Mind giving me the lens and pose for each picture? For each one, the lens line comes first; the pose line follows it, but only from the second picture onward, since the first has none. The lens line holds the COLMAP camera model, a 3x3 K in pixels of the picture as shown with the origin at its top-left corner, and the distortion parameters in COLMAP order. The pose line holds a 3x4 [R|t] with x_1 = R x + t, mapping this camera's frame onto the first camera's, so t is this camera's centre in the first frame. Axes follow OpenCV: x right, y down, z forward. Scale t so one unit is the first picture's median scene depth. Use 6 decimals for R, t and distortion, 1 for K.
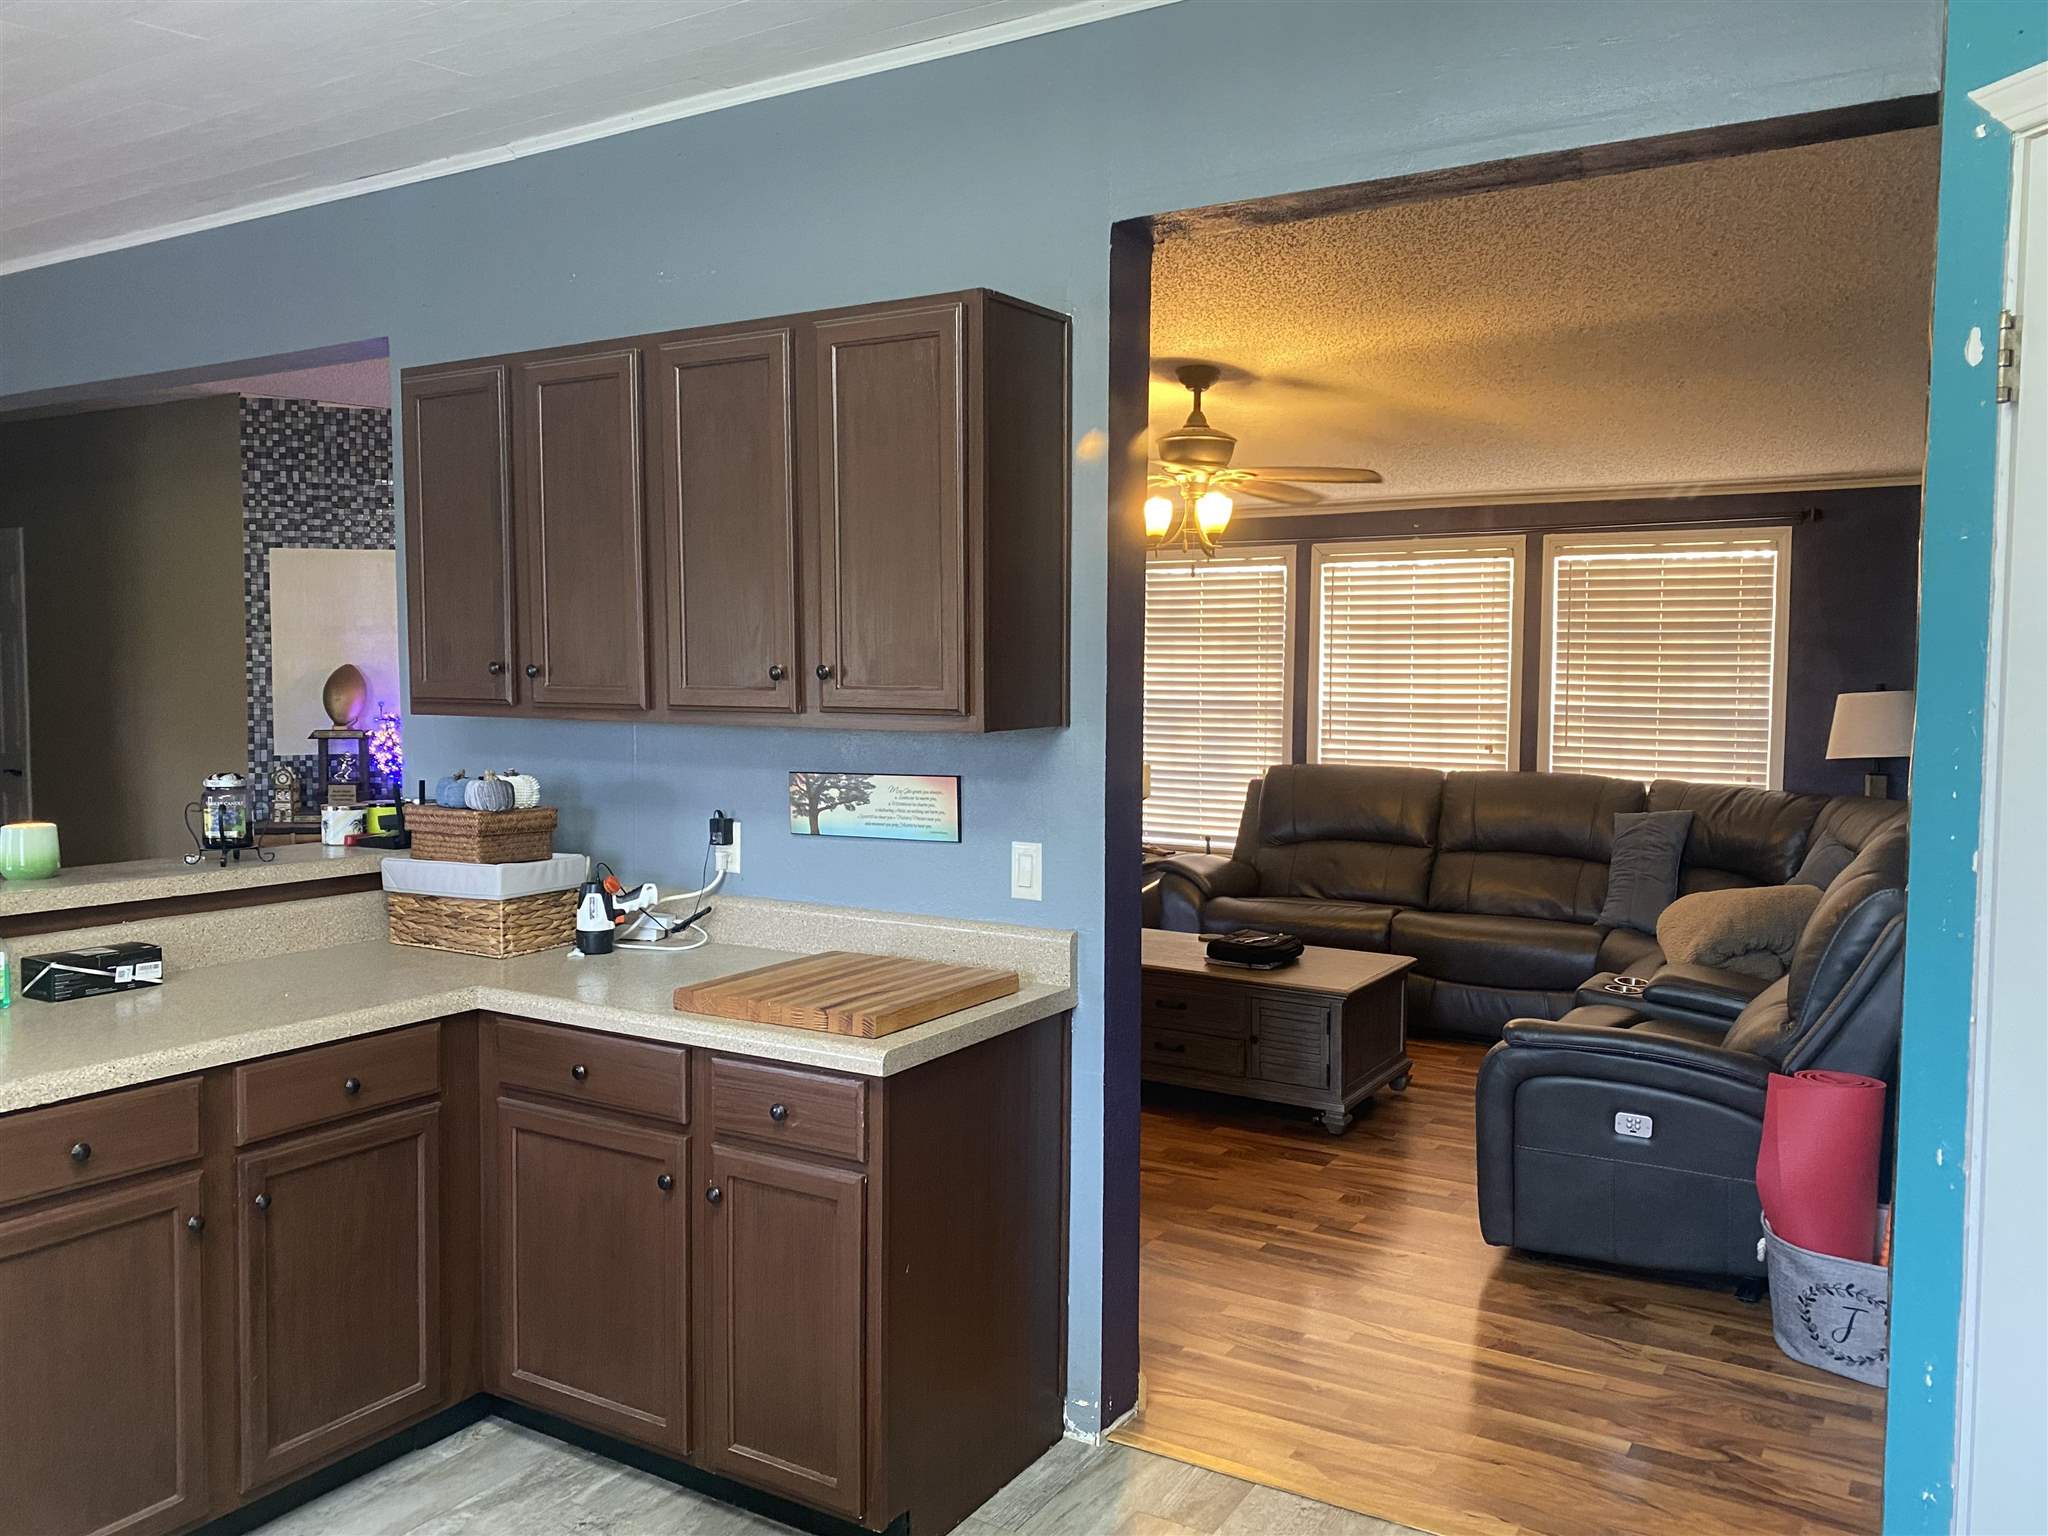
lens RADIAL K [[1550.2, 0, 1023.6], [0, 1550.2, 750.2], [0, 0, 1]] dist [0.048810, -0.058200]
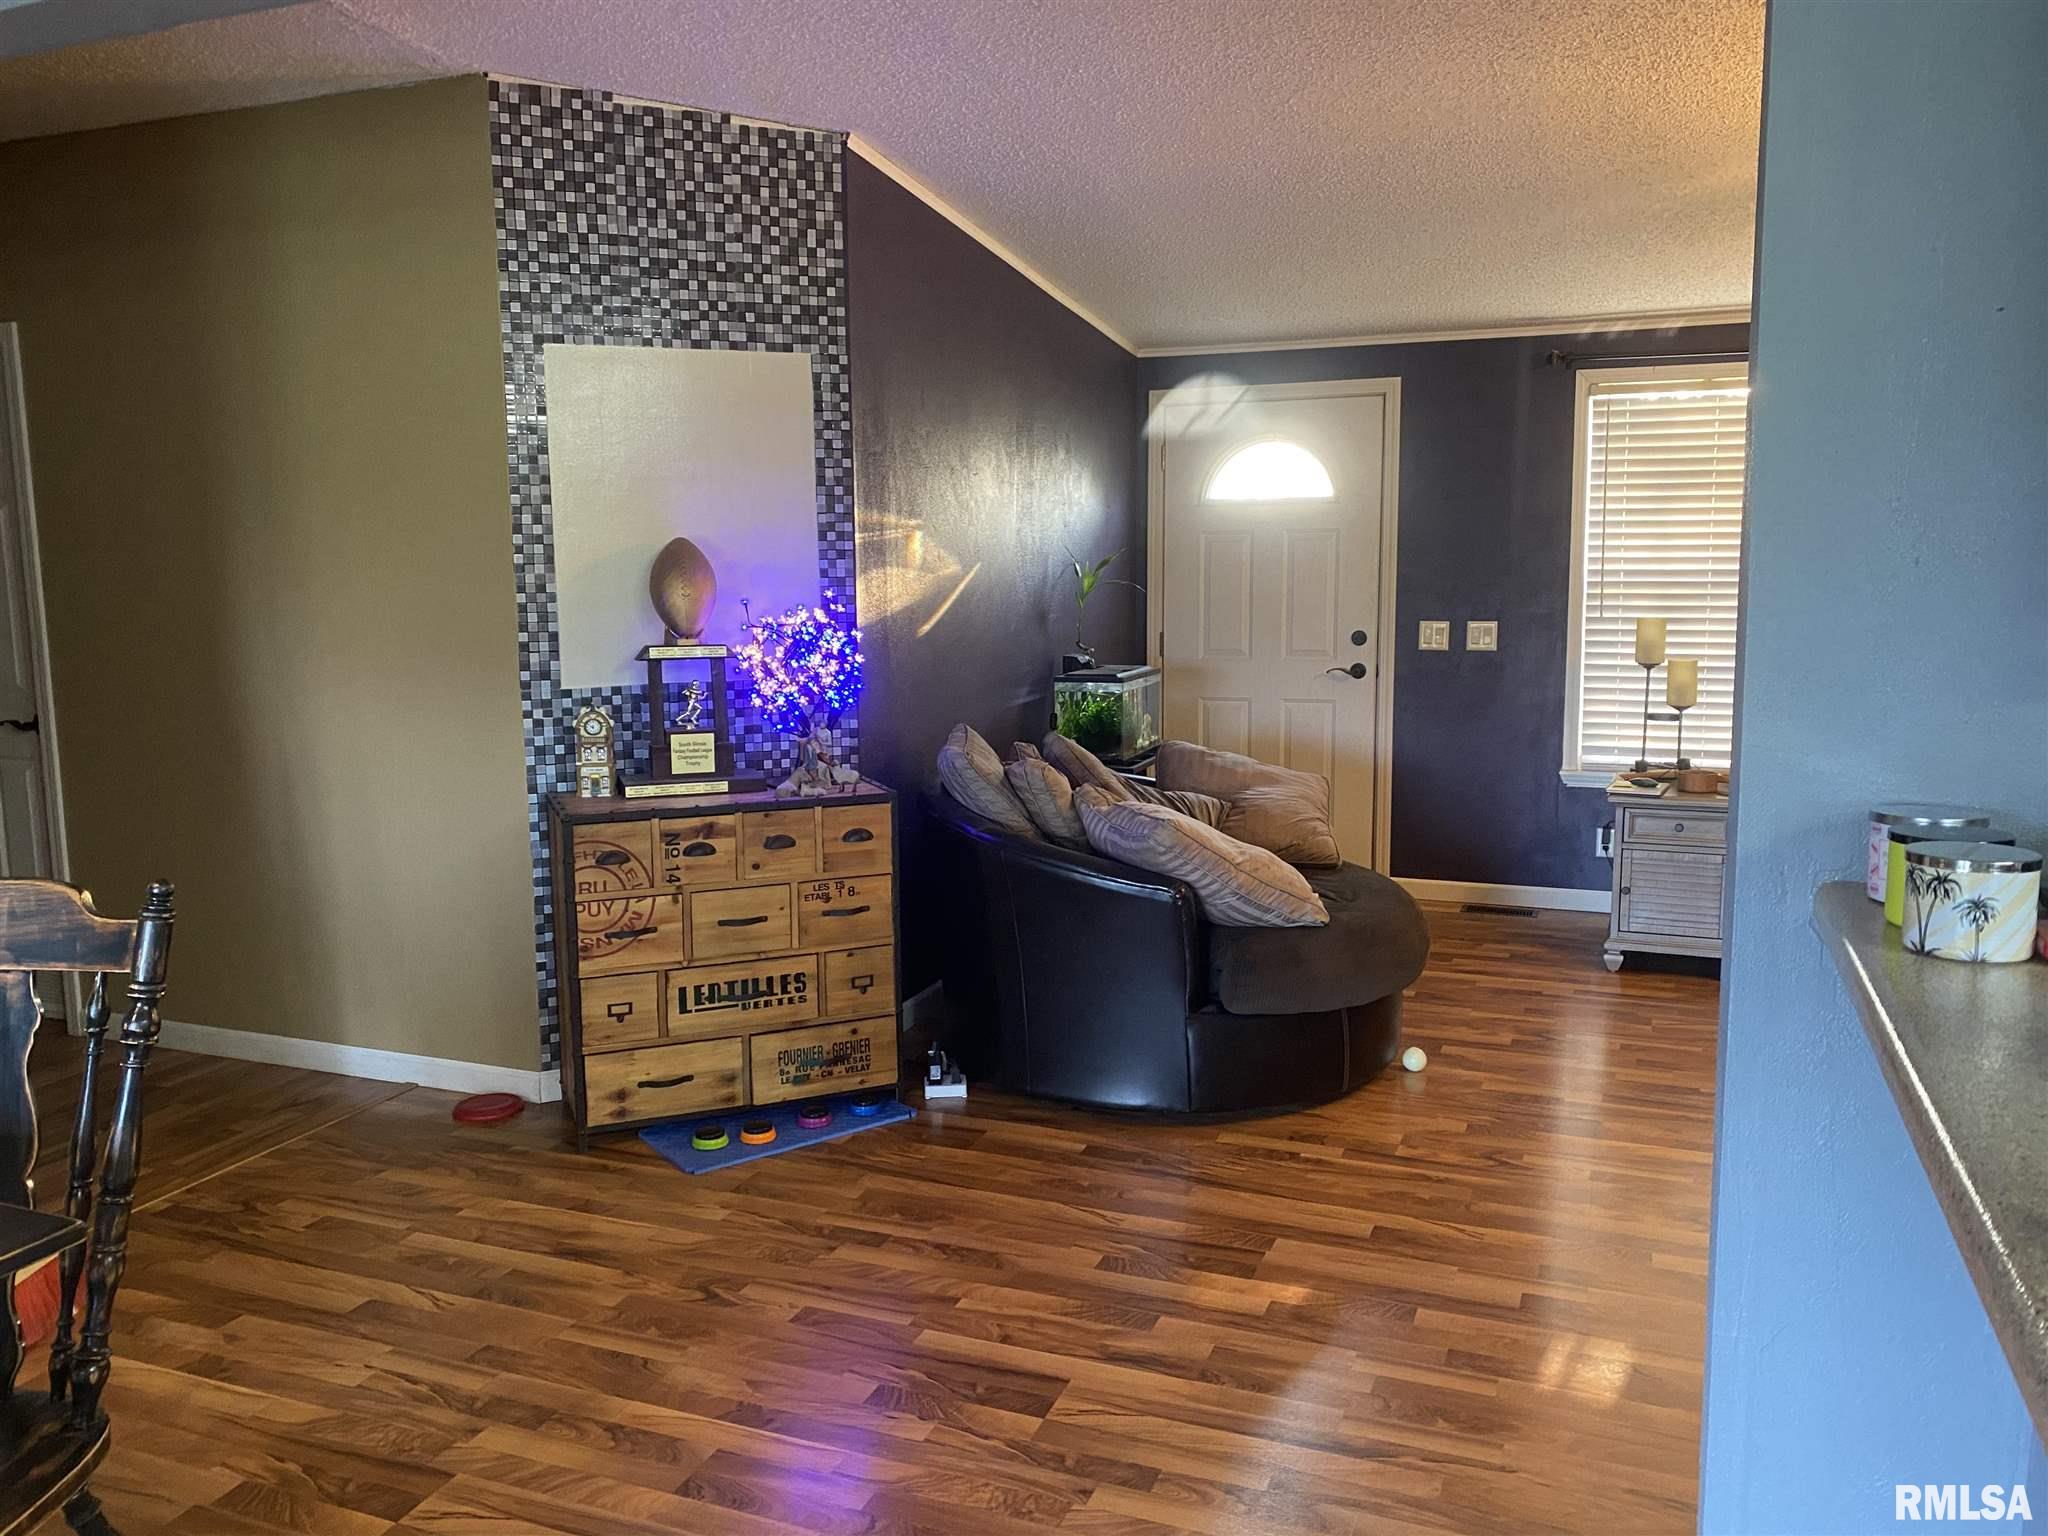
lens RADIAL K [[1736.5, 0, 1023.4], [0, 1736.5, 783.2], [0, 0, 1]] dist [0.015458, -0.002477]
pose [[0.973939, -0.044227, 0.222455, -0.457811], [0.024148, 0.995449, 0.092187, -0.018411], [-0.225519, -0.084413, 0.970575, 0.295059]]
